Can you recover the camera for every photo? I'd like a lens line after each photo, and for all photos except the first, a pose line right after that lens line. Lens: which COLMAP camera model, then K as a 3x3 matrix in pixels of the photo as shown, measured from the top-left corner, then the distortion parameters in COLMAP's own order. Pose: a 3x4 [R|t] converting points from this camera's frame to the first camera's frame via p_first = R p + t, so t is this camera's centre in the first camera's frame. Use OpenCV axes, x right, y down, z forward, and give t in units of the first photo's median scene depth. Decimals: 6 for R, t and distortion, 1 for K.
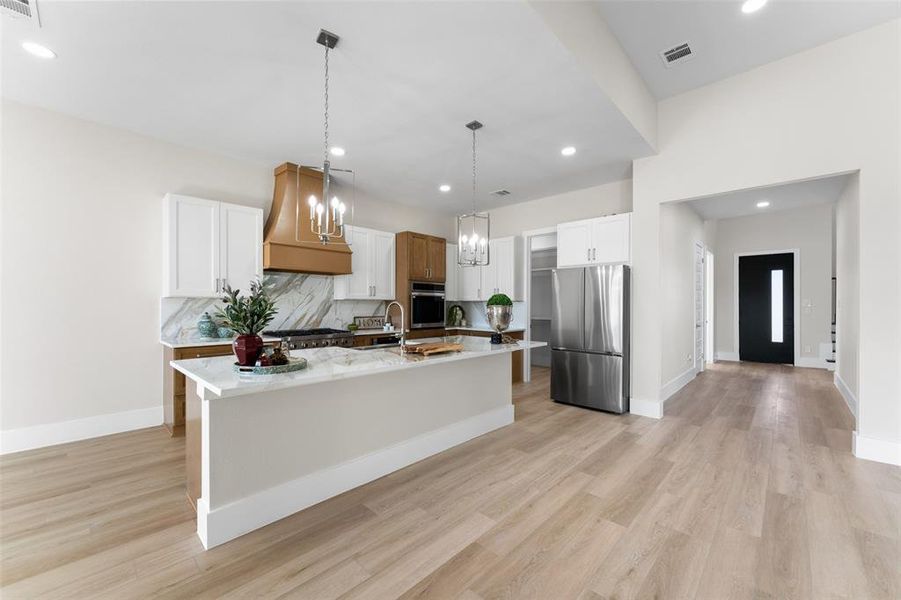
lens RADIAL K [[360.6, 0, 444.2], [0, 360.6, 301.3], [0, 0, 1]] dist [-0.002075, -0.000041]
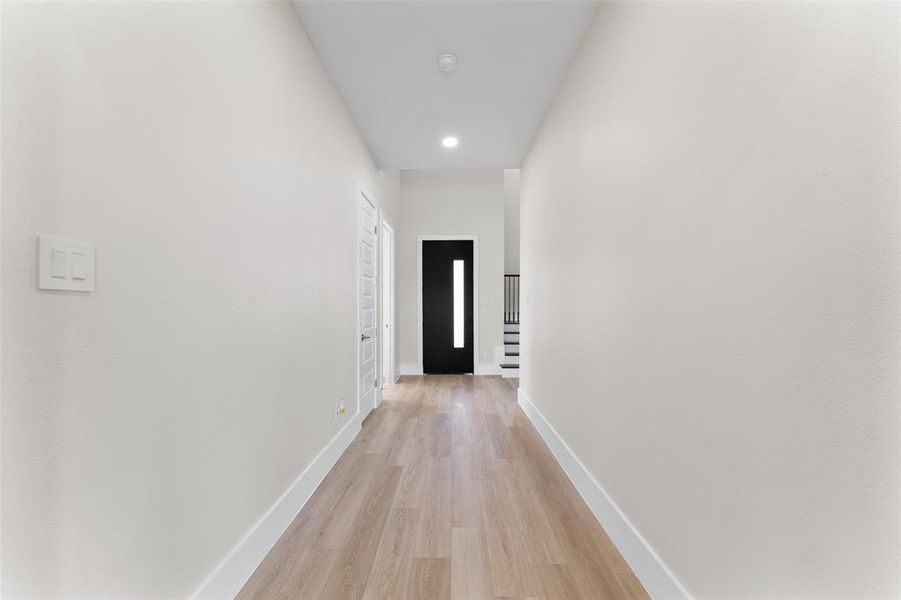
lens RADIAL K [[360.6, 0, 448.1], [0, 360.6, 302.6], [0, 0, 1]] dist [-0.002075, -0.000041]
pose [[0.731536, -0.000148, 0.681802, 0.377393], [-0.000807, 0.999999, 0.001083, 0.010776], [-0.681802, -0.001343, 0.731536, 0.451170]]
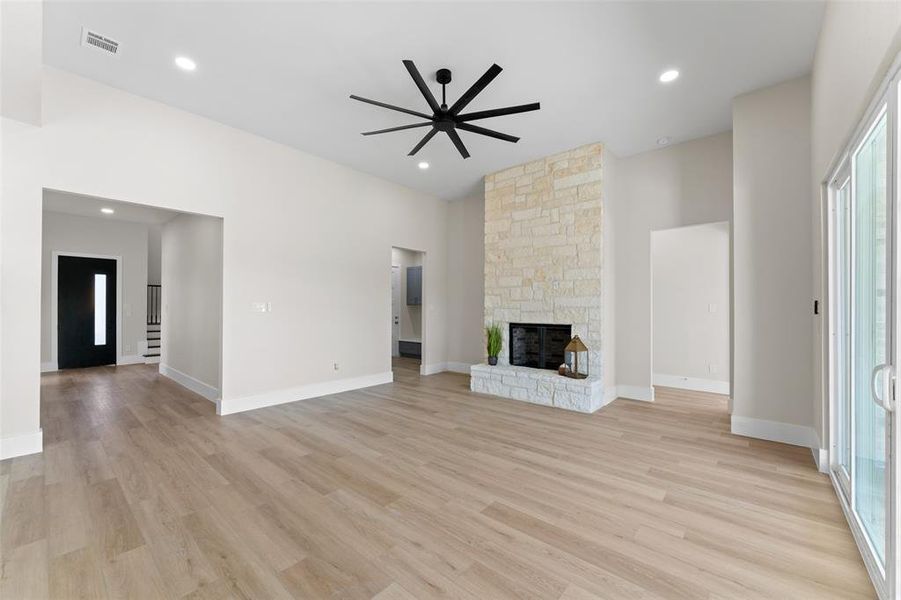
lens RADIAL K [[360.6, 0, 445.2], [0, 360.6, 303.9], [0, 0, 1]] dist [-0.002075, -0.000041]
pose [[-0.036270, 0.002903, 0.999338, -0.142559], [-0.007254, 0.999969, -0.003168, -0.007788], [-0.999316, -0.007364, -0.036248, 0.064684]]
